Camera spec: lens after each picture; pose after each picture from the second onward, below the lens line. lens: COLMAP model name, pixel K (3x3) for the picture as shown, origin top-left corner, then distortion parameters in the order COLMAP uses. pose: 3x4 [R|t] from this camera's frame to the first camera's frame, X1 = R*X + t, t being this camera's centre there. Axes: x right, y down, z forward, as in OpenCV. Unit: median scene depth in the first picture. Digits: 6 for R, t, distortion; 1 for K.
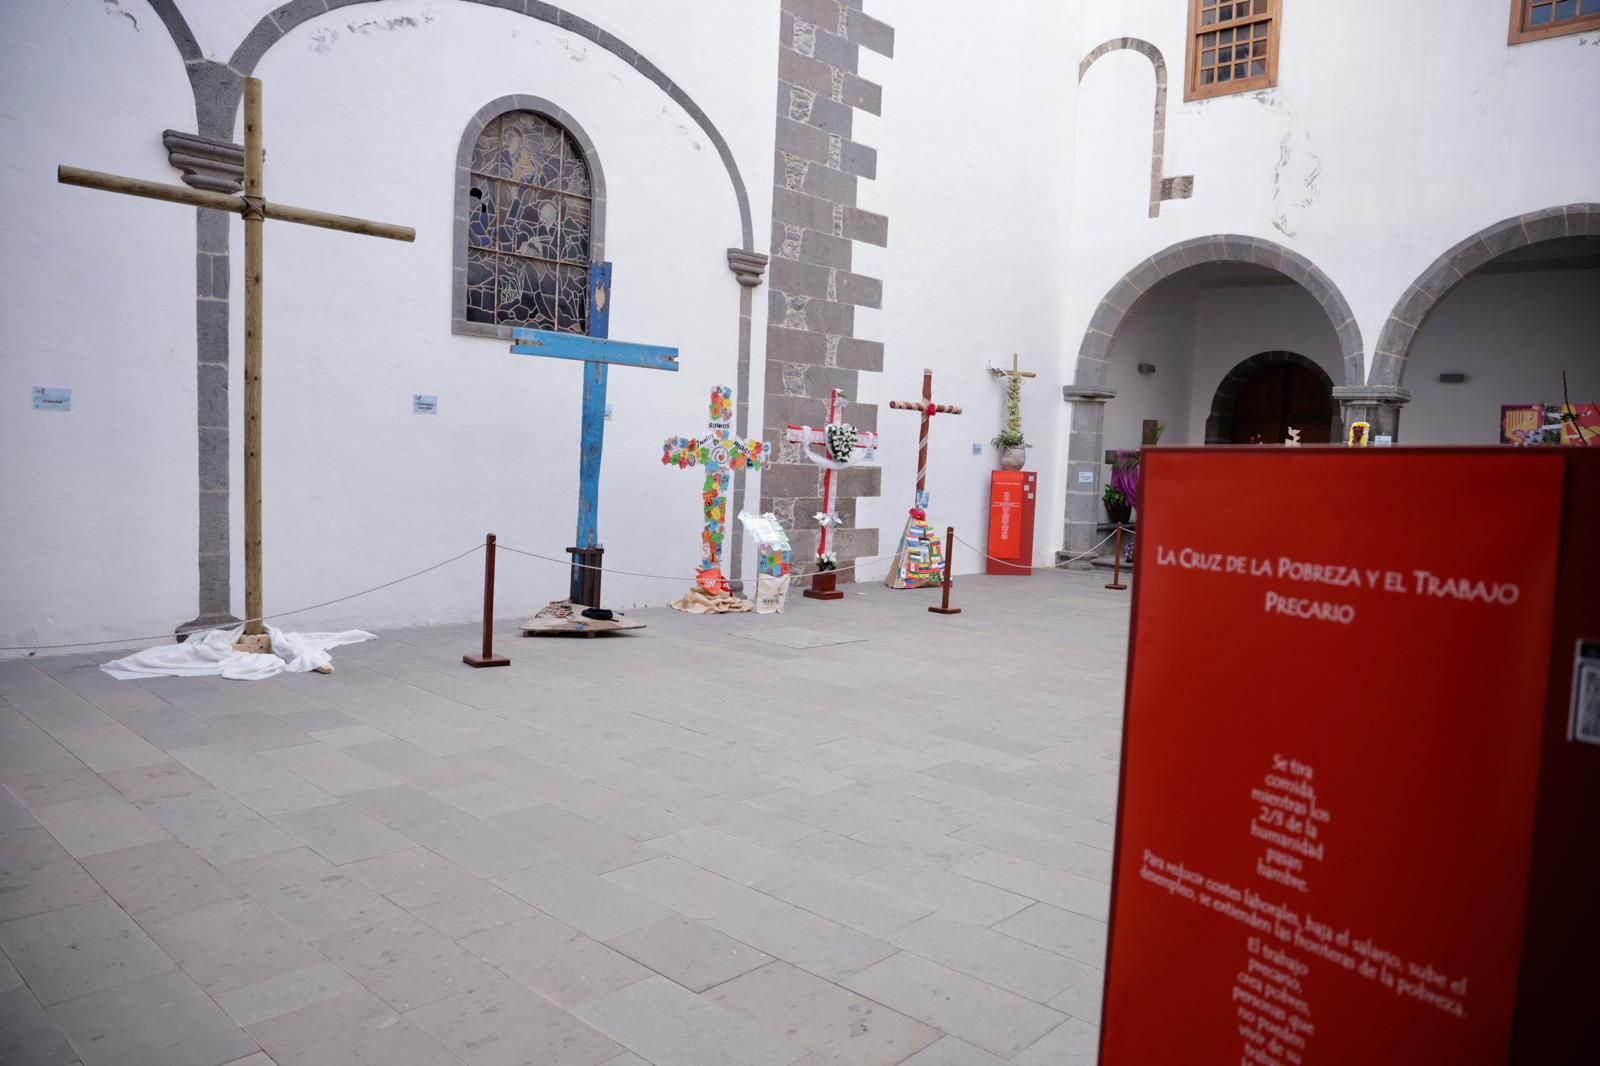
lens RADIAL K [[1099.3, 0, 809.1], [0, 1099.3, 531.6], [0, 0, 1]] dist [-0.104408, 0.077114]
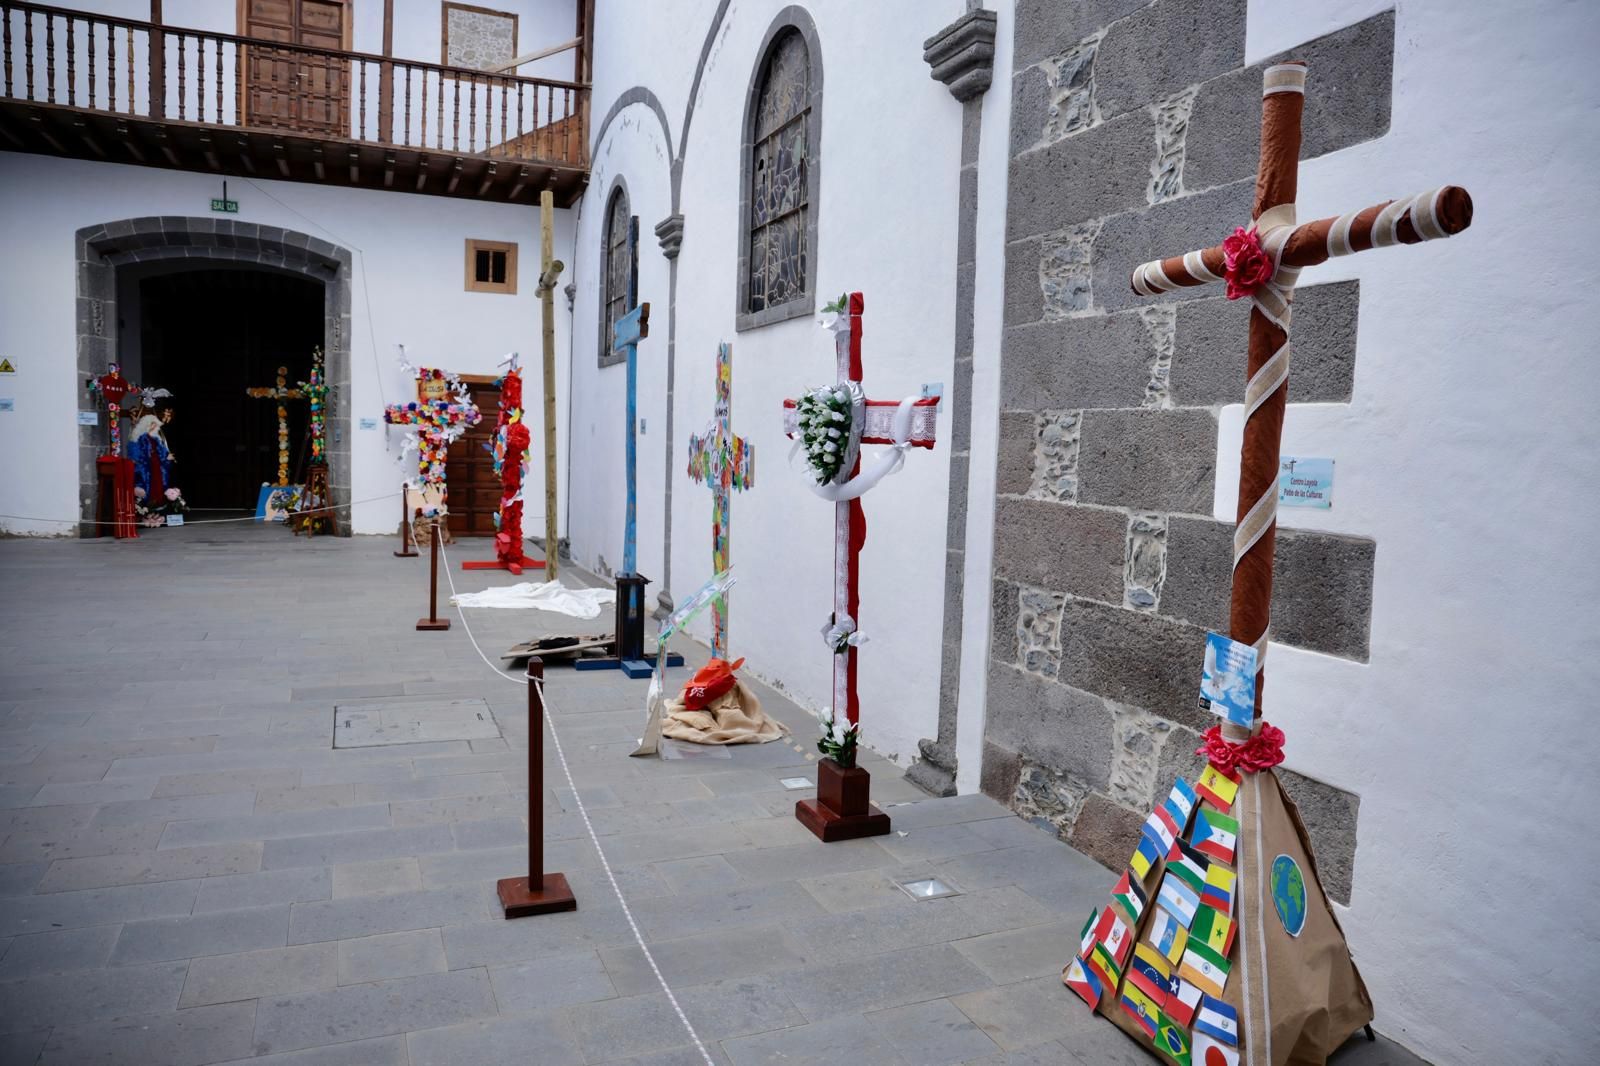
lens RADIAL K [[1088.6, 0, 805.3], [0, 1088.6, 525.0], [0, 0, 1]] dist [-0.085749, 0.052548]
pose [[-0.412157, 0.014971, -0.910990, 0.374983], [-0.117596, 0.990628, 0.069483, -0.073346], [0.903492, 0.135767, -0.406534, 1.139985]]
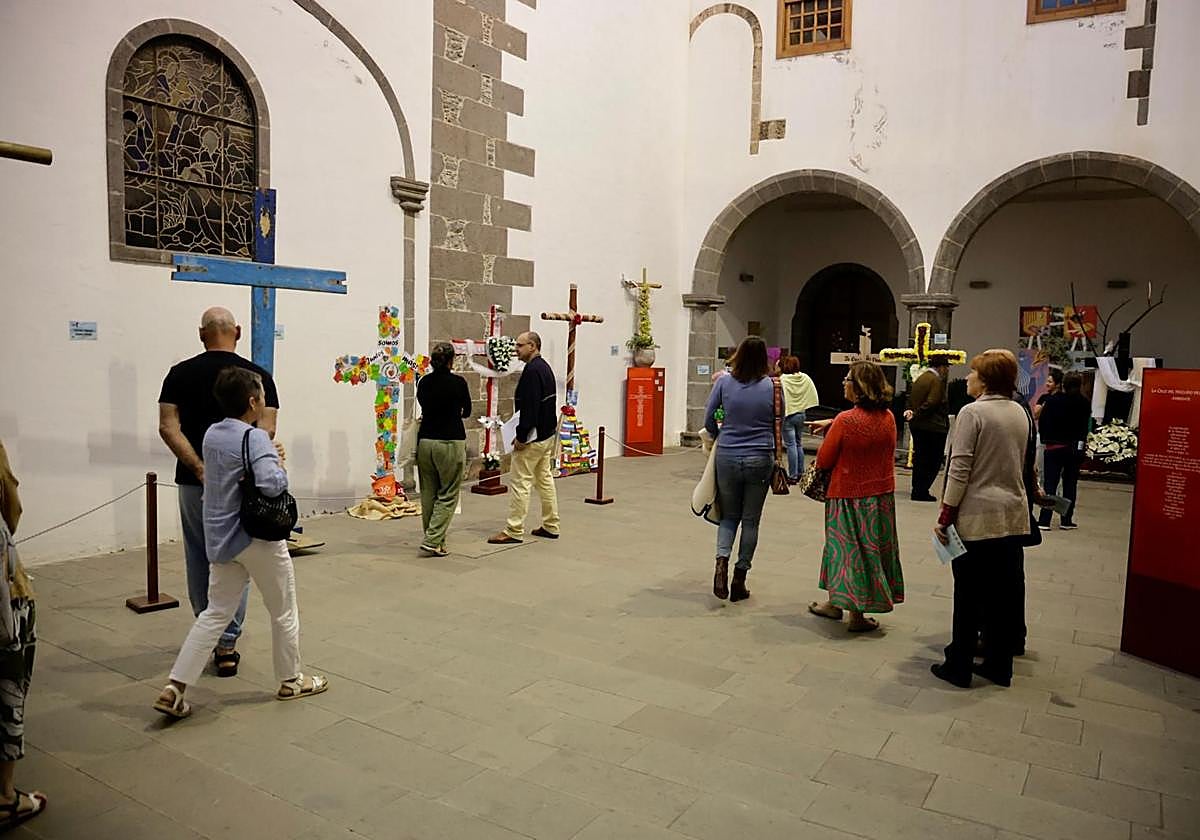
lens RADIAL K [[864.3, 0, 640.4], [0, 864.3, 416.0], [0, 0, 1]] dist [-0.097794, 0.075875]
pose [[0.978928, -0.035508, 0.201096, -0.010270], [0.031761, 0.999257, 0.021832, -0.031563], [-0.201721, -0.014985, 0.979328, 0.114544]]
